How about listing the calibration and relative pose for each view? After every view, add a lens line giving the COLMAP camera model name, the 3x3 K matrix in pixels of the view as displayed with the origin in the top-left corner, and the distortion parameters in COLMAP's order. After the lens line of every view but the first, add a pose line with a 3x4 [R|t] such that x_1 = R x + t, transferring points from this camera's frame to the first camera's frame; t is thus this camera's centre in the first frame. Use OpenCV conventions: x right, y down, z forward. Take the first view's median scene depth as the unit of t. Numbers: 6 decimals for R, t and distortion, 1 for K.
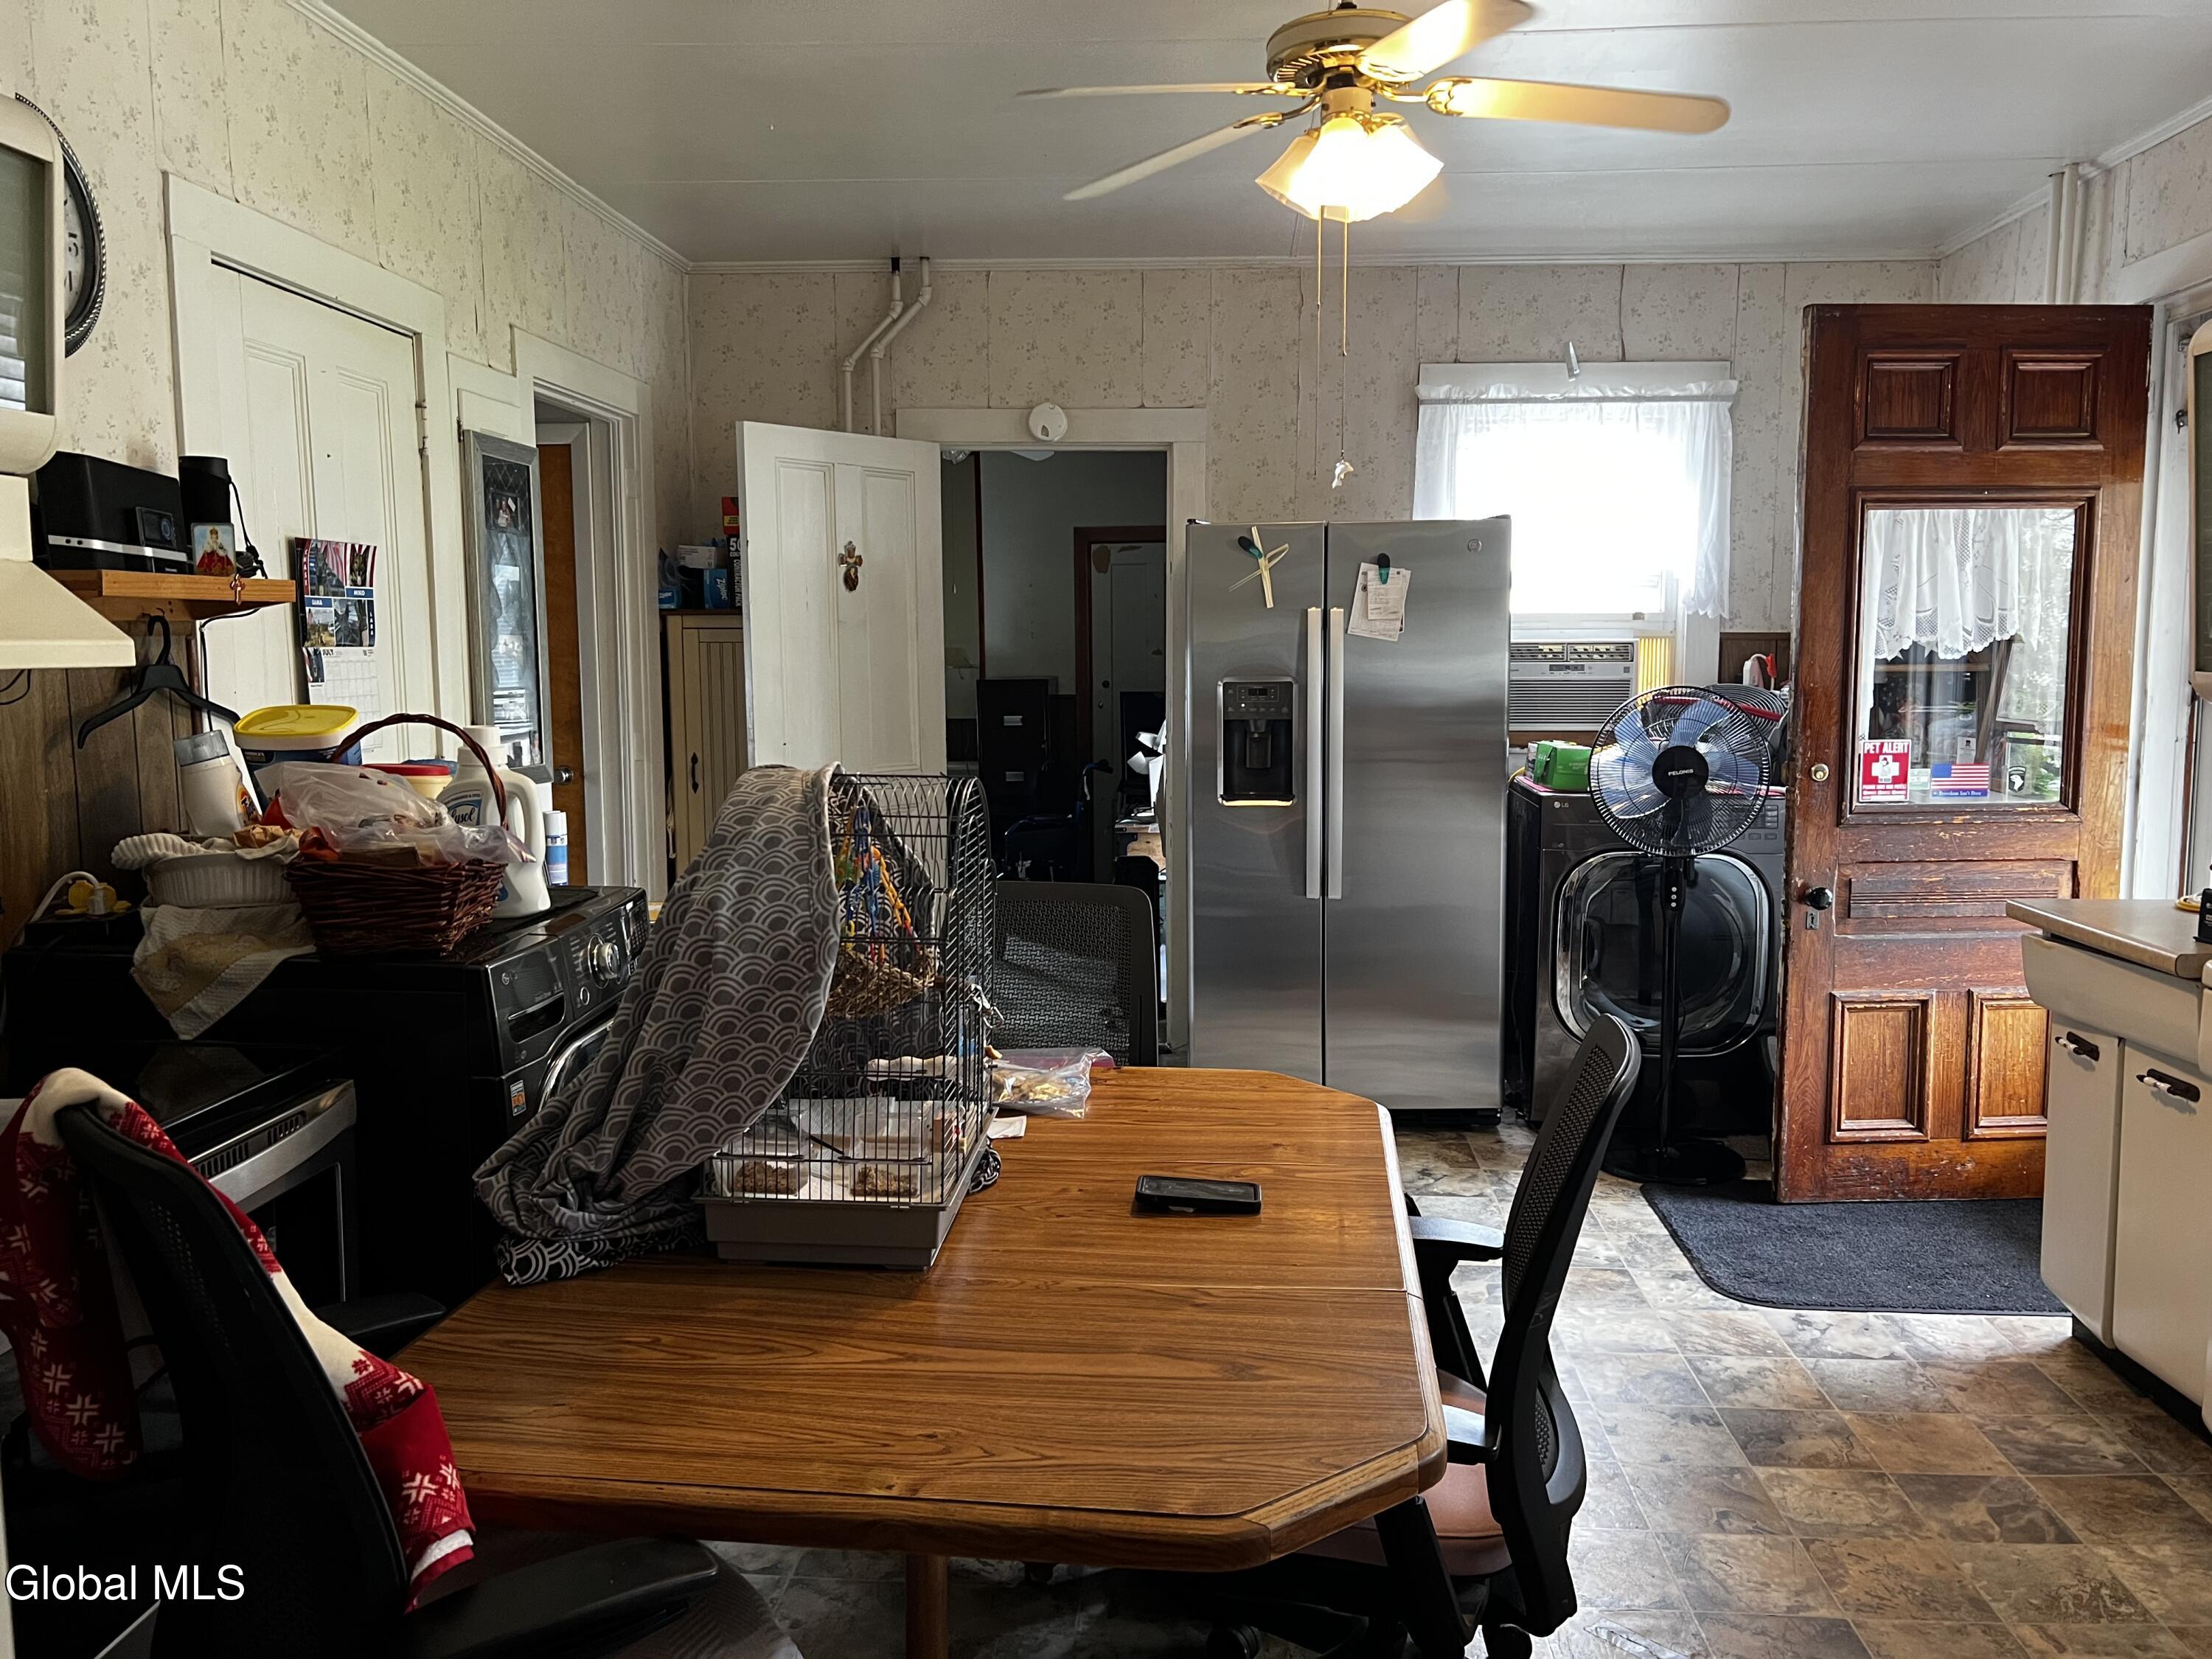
lens RADIAL K [[1652.0, 0, 1115.6], [0, 1652.0, 833.1], [0, 0, 1]] dist [0.081292, -0.109612]
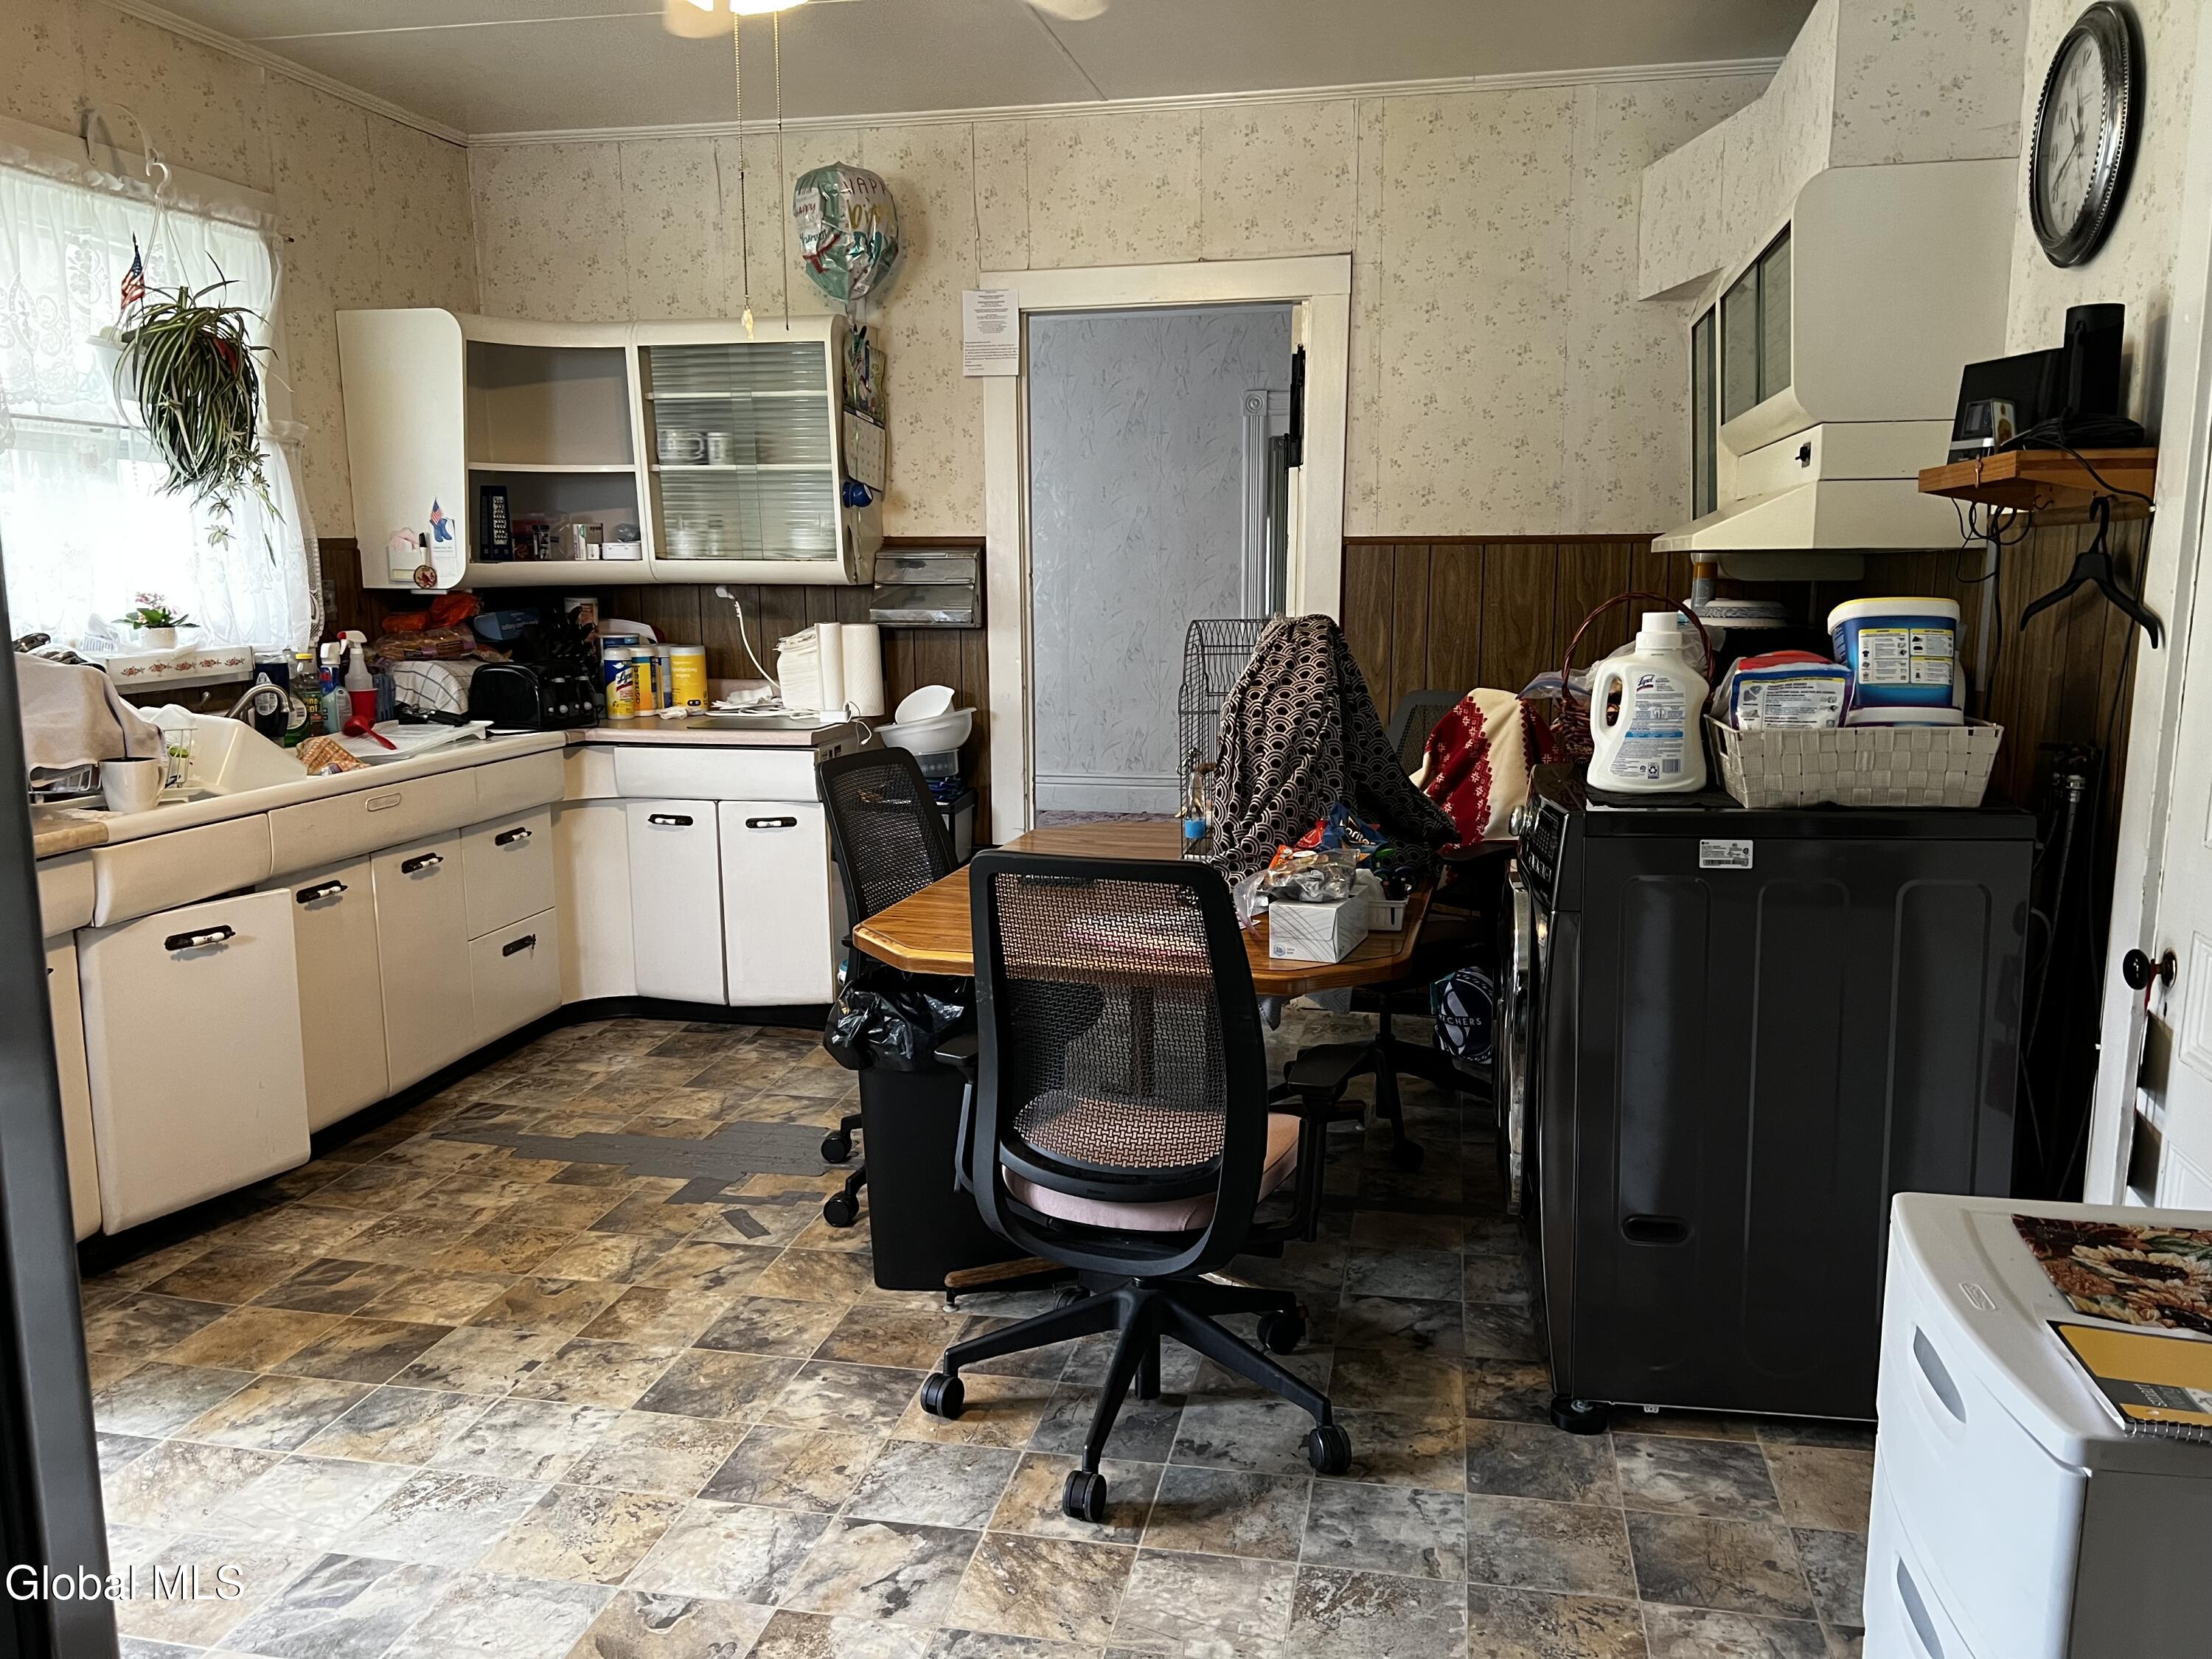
lens RADIAL K [[1652.0, 0, 1115.6], [0, 1652.0, 833.1], [0, 0, 1]] dist [0.081292, -0.109612]
pose [[-0.991075, -0.016469, 0.132285, -0.159994], [0.019932, 0.962878, 0.269199, -0.190967], [-0.131808, 0.269433, -0.953956, 1.819633]]
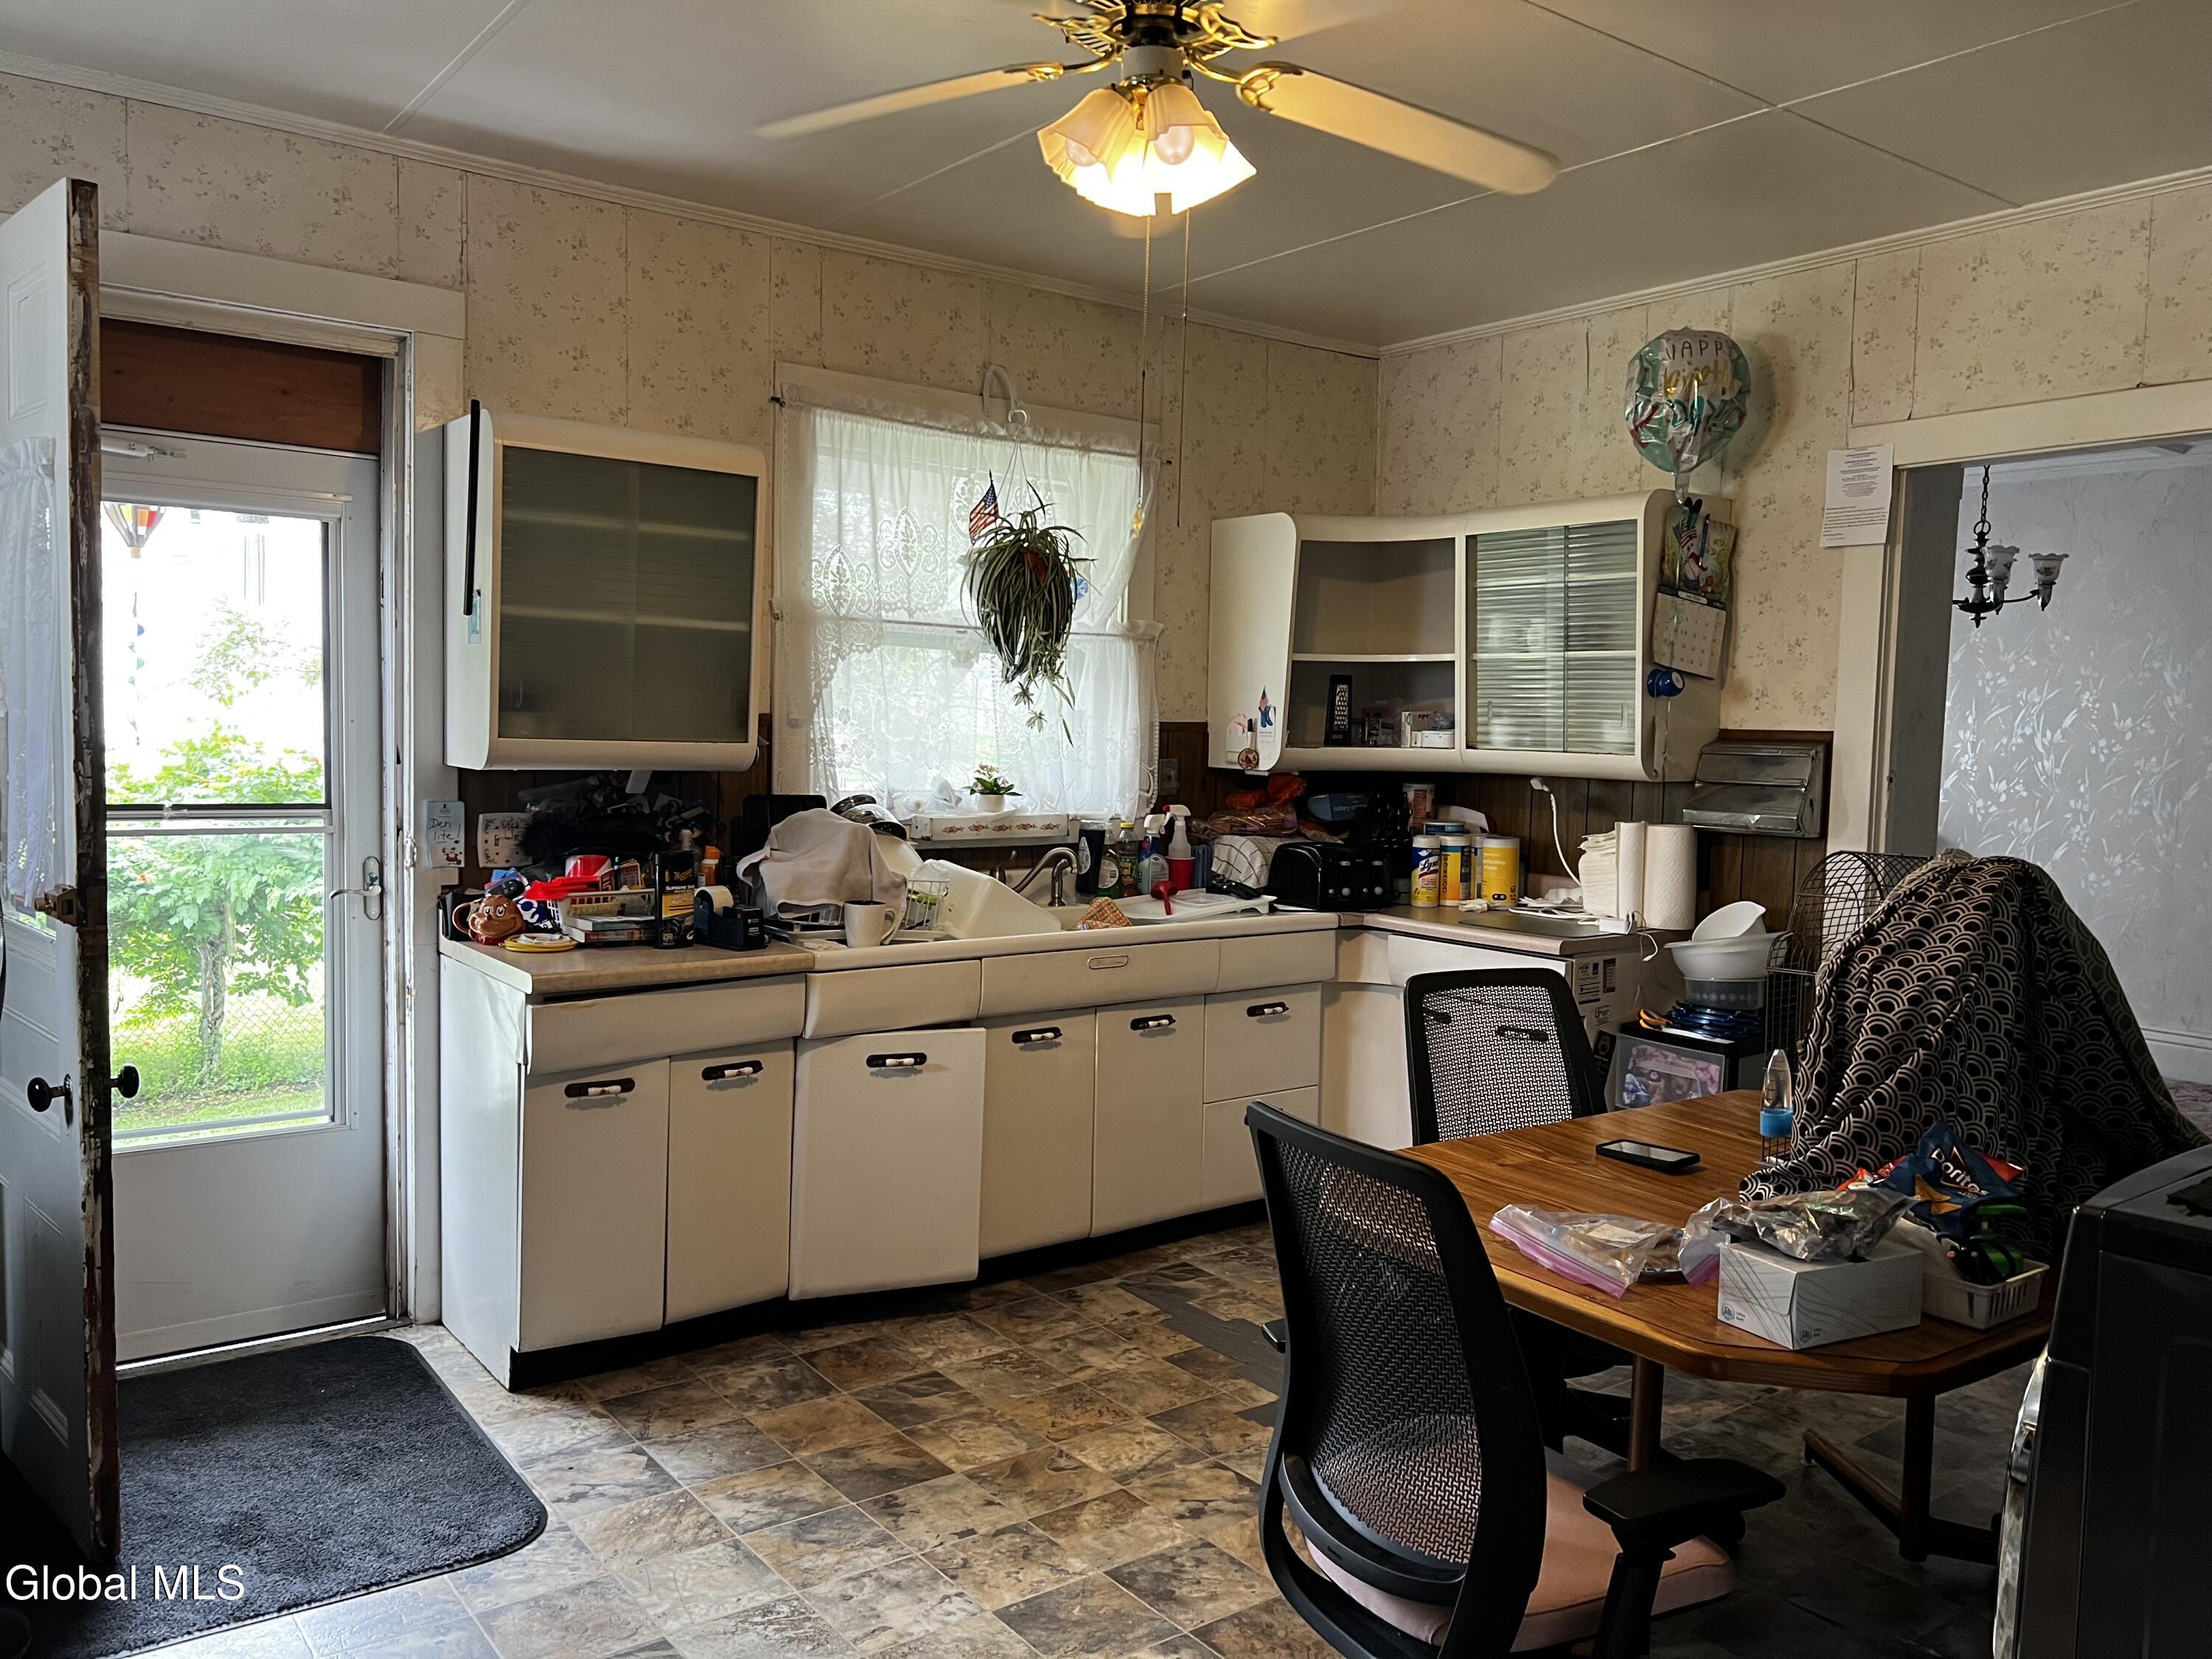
lens RADIAL K [[1652.0, 0, 1115.6], [0, 1652.0, 833.1], [0, 0, 1]] dist [0.081292, -0.109612]
pose [[-0.663113, -0.065725, 0.745628, -0.465902], [0.057454, 0.988729, 0.138250, -0.177247], [-0.746311, 0.134515, -0.651863, 1.540151]]
